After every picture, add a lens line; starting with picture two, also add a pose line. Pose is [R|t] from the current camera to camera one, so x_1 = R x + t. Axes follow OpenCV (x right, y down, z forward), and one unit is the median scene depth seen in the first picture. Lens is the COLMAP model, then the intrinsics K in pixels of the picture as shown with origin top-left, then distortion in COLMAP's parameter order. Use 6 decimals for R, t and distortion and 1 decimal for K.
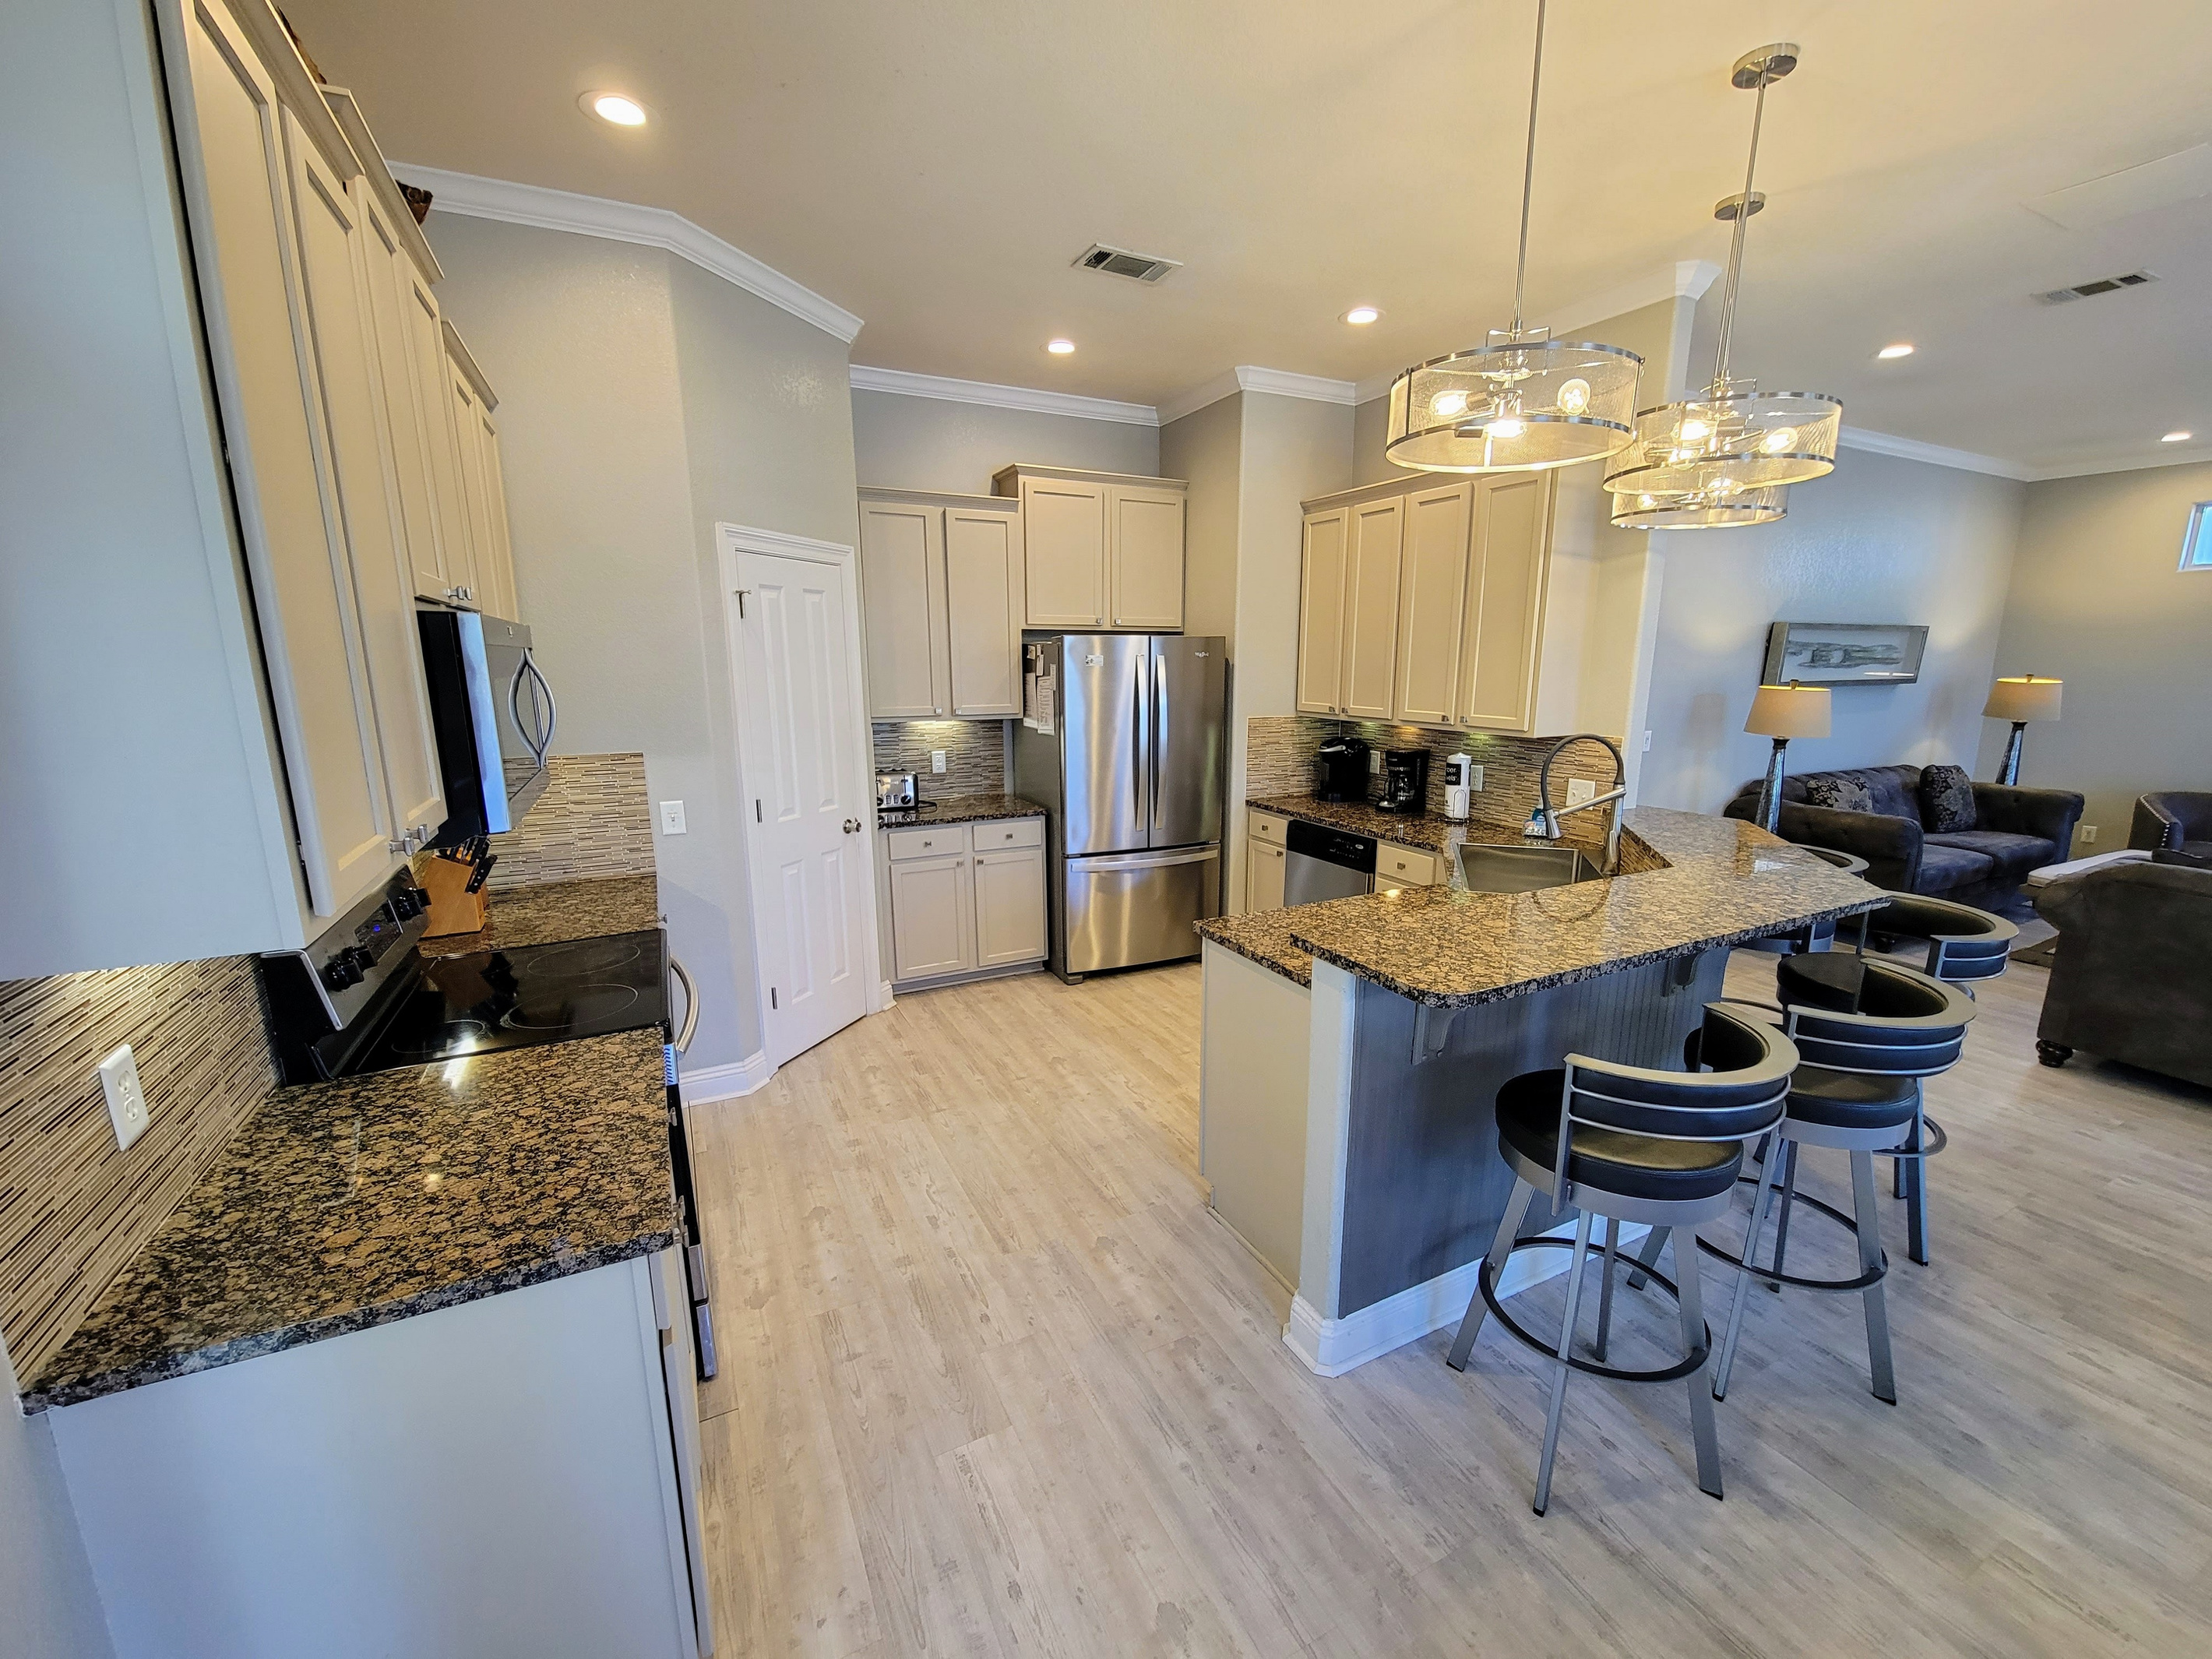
lens RADIAL K [[905.8, 0, 1117.0], [0, 905.8, 842.5], [0, 0, 1]] dist [0.004679, -0.005098]
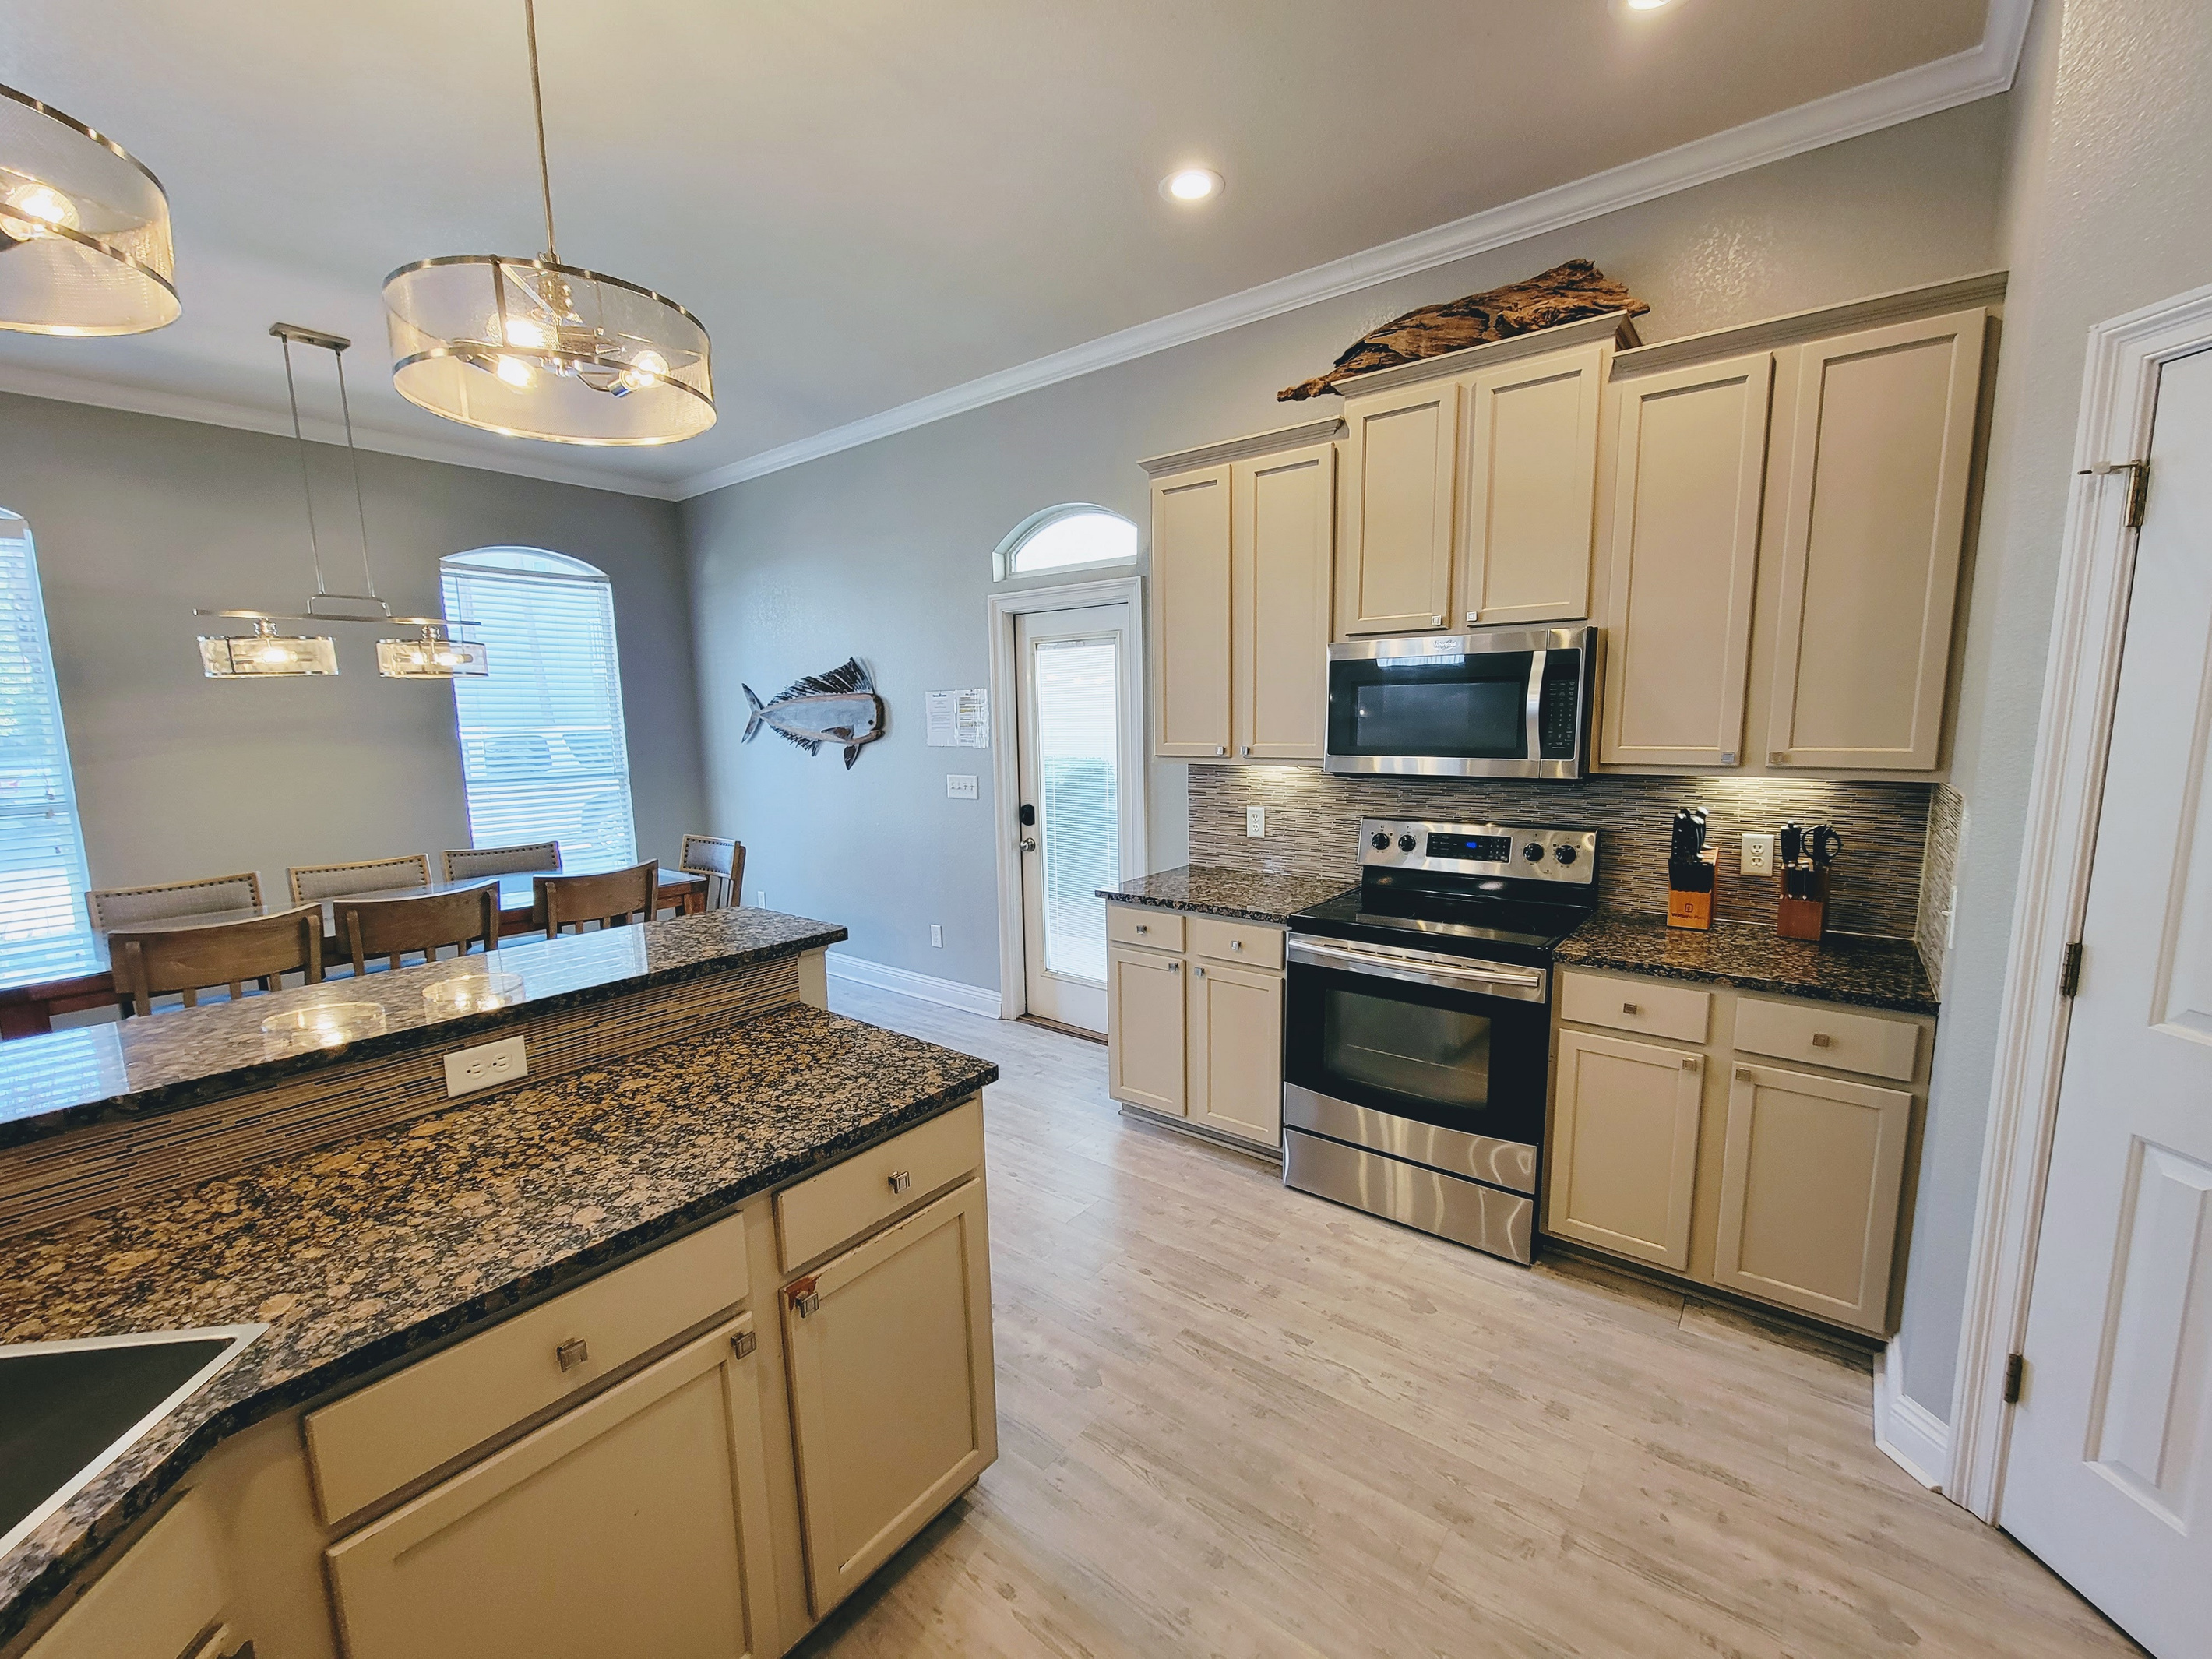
lens RADIAL K [[905.8, 0, 1117.0], [0, 905.8, 842.5], [0, 0, 1]] dist [0.004679, -0.005098]
pose [[-0.904160, 0.077934, -0.420026, 0.158049], [-0.067909, 0.944495, 0.321432, -0.159991], [0.421763, 0.319149, -0.848681, 0.917804]]
